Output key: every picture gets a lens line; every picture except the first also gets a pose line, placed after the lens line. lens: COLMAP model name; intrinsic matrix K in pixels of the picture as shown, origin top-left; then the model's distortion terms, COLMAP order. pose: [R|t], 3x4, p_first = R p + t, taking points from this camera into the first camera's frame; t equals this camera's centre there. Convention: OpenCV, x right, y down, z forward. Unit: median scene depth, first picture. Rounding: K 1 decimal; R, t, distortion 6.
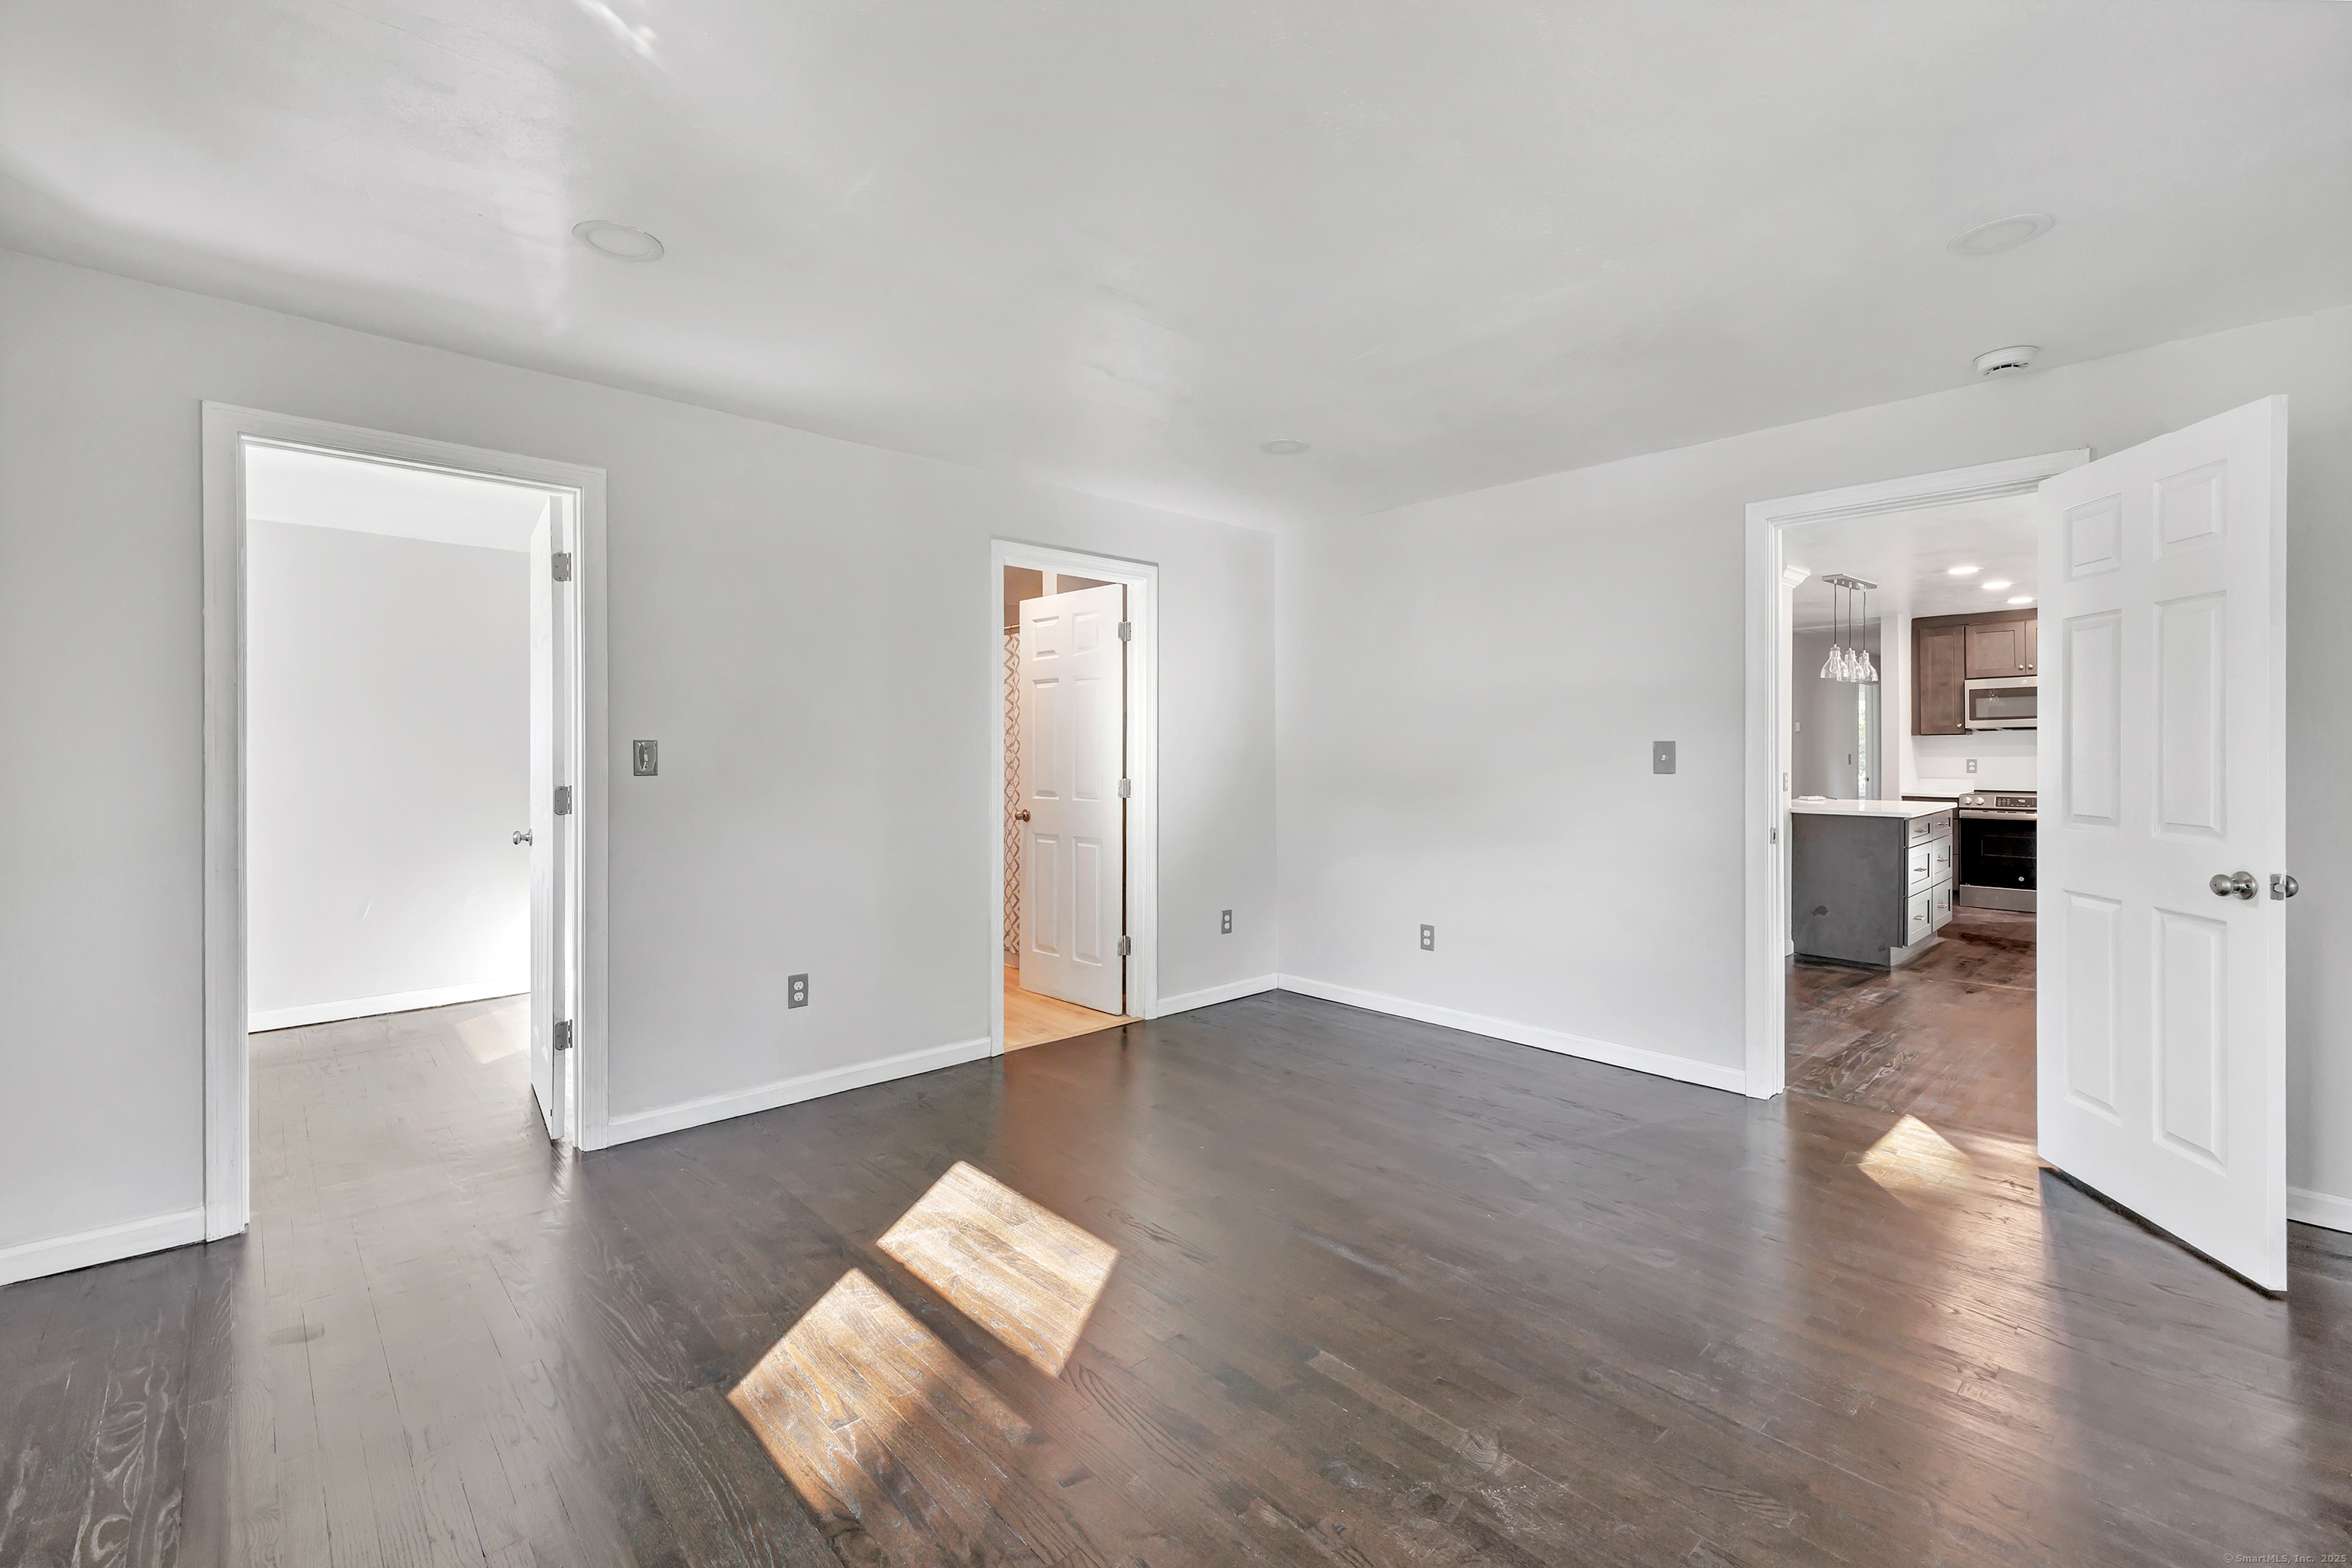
lens RADIAL K [[1016.9, 0, 1180.0], [0, 1016.9, 765.3], [0, 0, 1]] dist [0.001282, 0.000264]
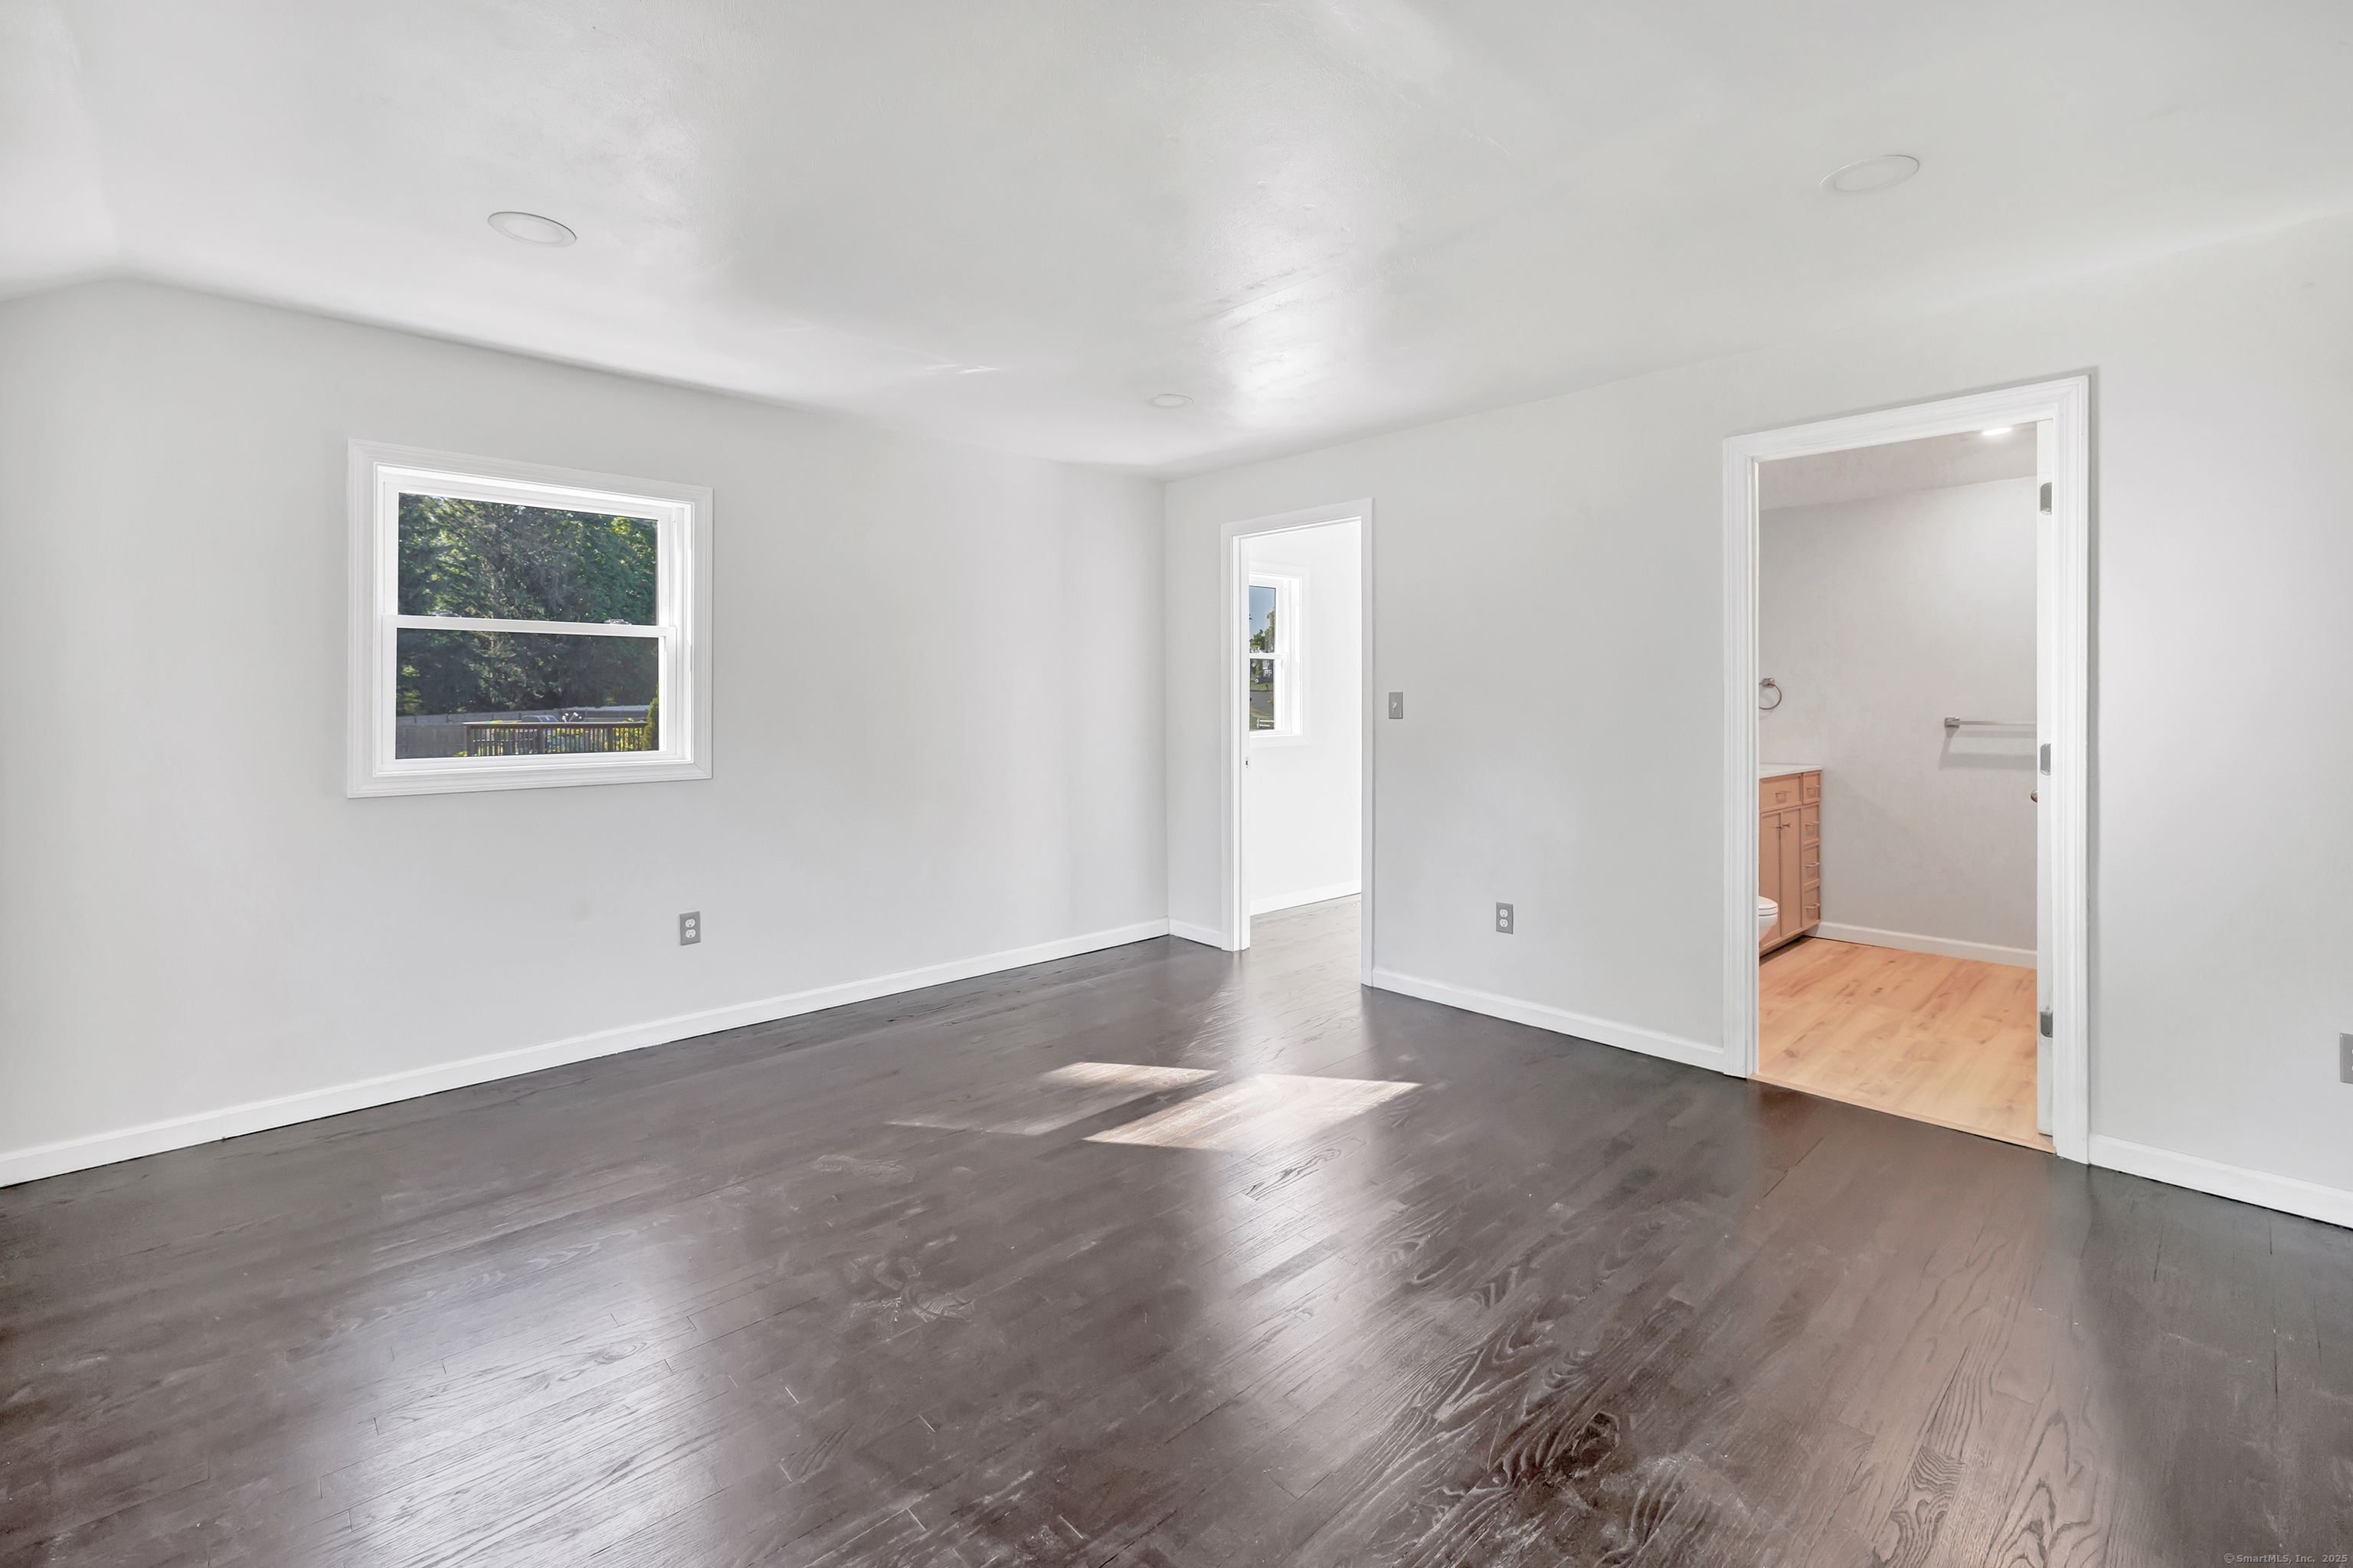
lens RADIAL K [[1017.4, 0, 1180.5], [0, 1017.4, 765.2], [0, 0, 1]] dist [0.001282, 0.000264]
pose [[0.008962, 0.063352, -0.997951, 1.453609], [-0.002087, 0.997990, 0.063336, -0.024236], [0.999958, 0.001515, 0.009076, 1.280150]]
